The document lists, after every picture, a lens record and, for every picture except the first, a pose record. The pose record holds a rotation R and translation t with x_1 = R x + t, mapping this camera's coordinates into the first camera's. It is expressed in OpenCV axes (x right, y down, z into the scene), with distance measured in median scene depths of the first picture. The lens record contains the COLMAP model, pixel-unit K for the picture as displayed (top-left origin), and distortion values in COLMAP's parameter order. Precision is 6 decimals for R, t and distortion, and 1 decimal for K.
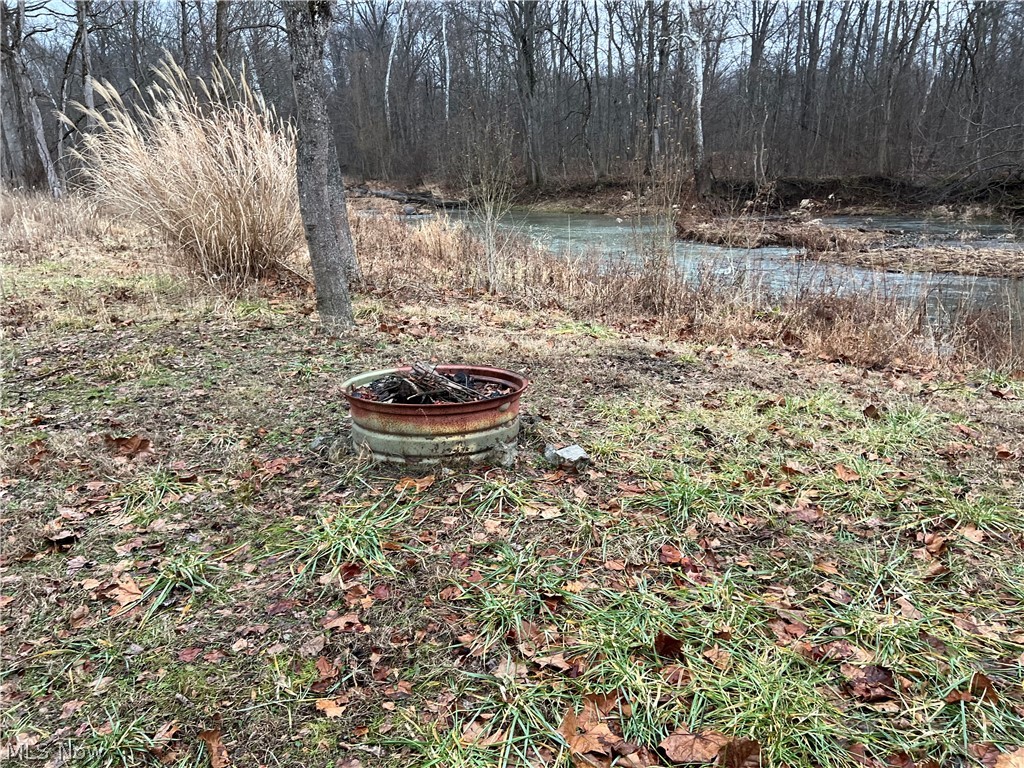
lens RADIAL K [[766.1, 0, 522.7], [0, 766.1, 386.2], [0, 0, 1]] dist [0.067070, -0.068503]
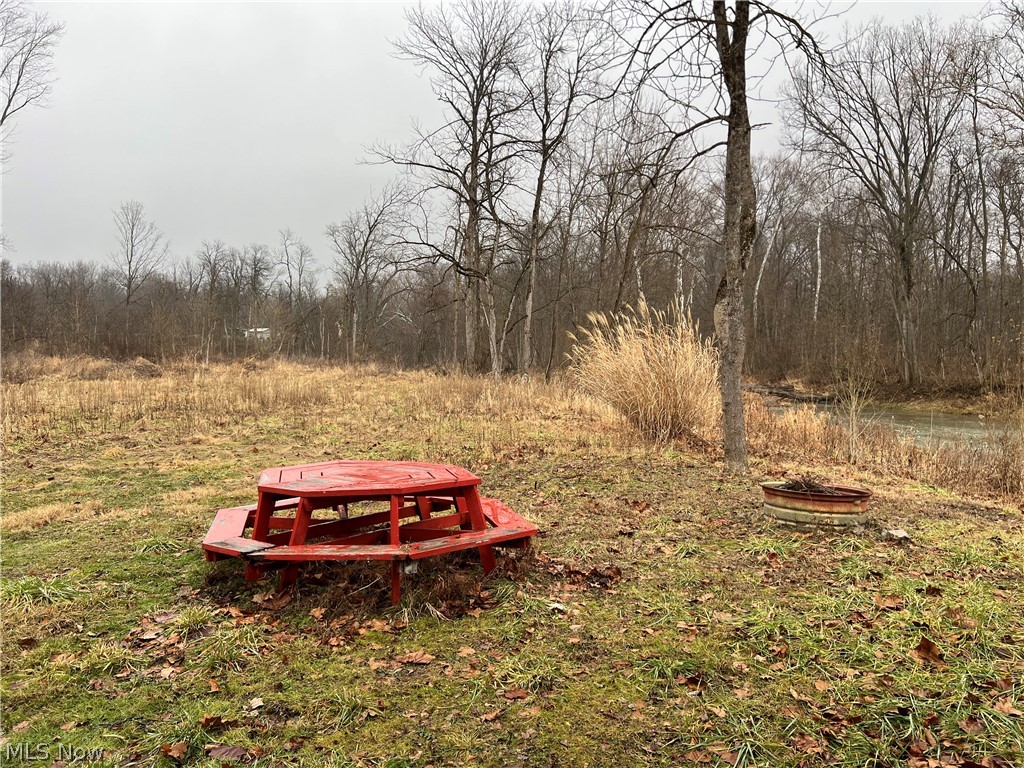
lens RADIAL K [[766.1, 0, 520.9], [0, 766.1, 385.3], [0, 0, 1]] dist [0.067070, -0.068503]
pose [[0.899230, 0.041539, -0.435499, 0.038606], [-0.145600, 0.967148, -0.208388, 0.210232], [0.412536, 0.250798, 0.875737, -0.798550]]
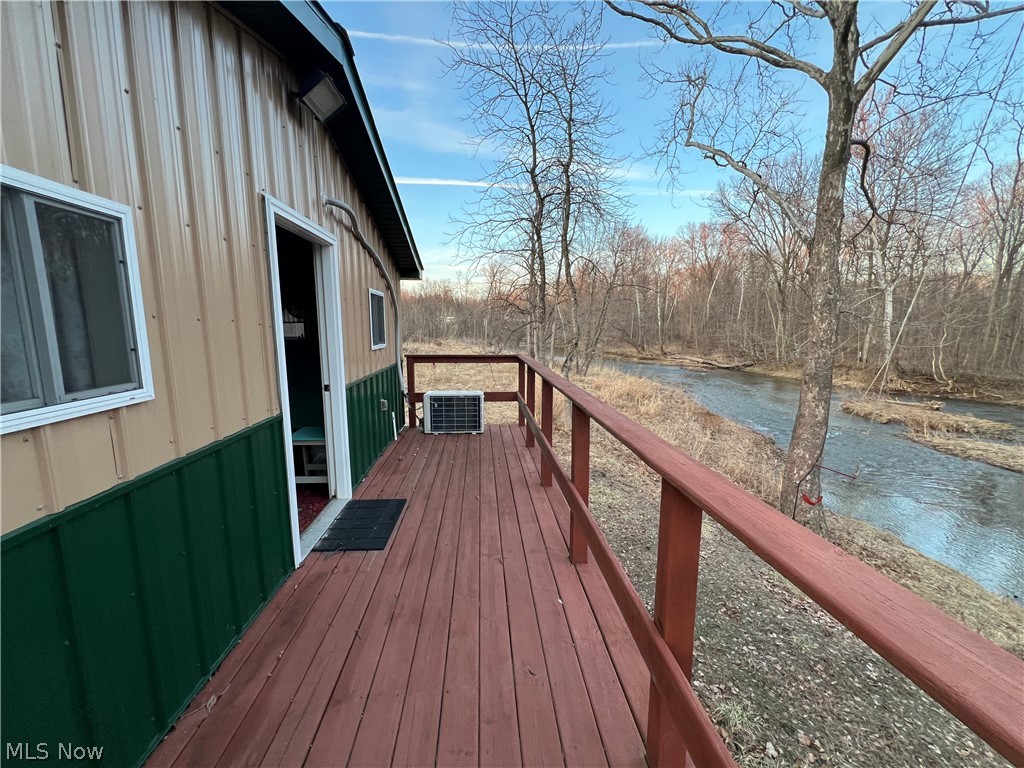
lens RADIAL K [[410.0, 0, 507.4], [0, 410.0, 382.2], [0, 0, 1]] dist [0.003544, -0.000884]
pose [[0.794698, 0.101903, -0.598390, 1.333210], [-0.187203, 0.978900, -0.081914, -0.308677], [0.577417, 0.177117, 0.797007, -1.384370]]
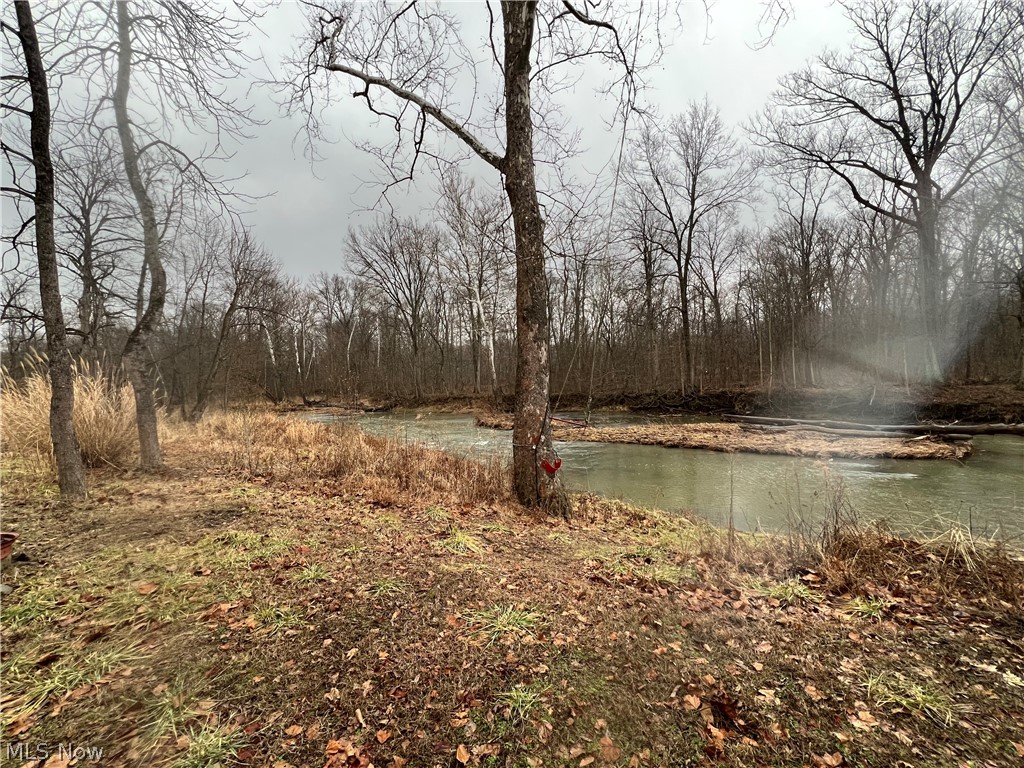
lens RADIAL K [[410.0, 0, 509.5], [0, 410.0, 382.6], [0, 0, 1]] dist [0.003544, -0.000884]
pose [[0.984001, -0.012903, 0.177696, 0.869812], [0.062955, 0.958213, -0.279041, -0.020863], [-0.166670, 0.285763, 0.943695, -0.146280]]
